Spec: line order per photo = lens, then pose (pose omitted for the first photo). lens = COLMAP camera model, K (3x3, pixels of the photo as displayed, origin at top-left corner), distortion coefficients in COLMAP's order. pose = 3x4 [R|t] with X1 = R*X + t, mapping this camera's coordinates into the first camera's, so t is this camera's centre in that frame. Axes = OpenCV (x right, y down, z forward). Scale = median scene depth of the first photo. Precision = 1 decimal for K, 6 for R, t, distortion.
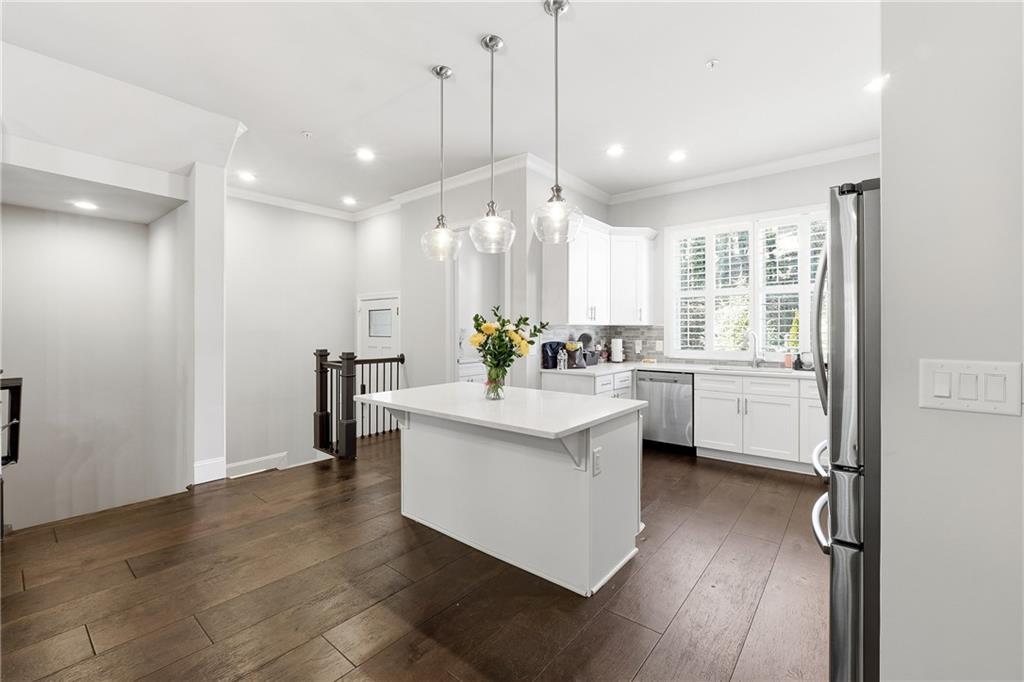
lens RADIAL K [[425.7, 0, 513.9], [0, 425.7, 334.4], [0, 0, 1]] dist [-0.009139, 0.000165]
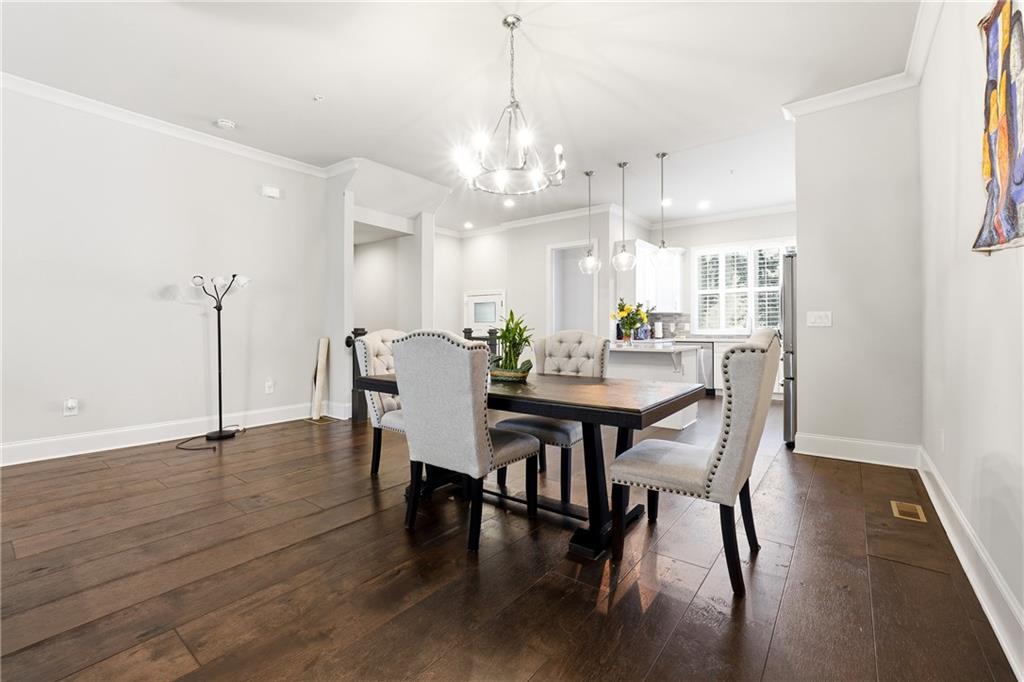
lens RADIAL K [[438.4, 0, 514.5], [0, 438.4, 333.5], [0, 0, 1]] dist [-0.026216, 0.010434]
pose [[0.999530, -0.003029, 0.030518, -0.323118], [0.002969, 0.999994, 0.002014, 0.048274], [-0.030524, -0.001923, 0.999532, -0.527756]]
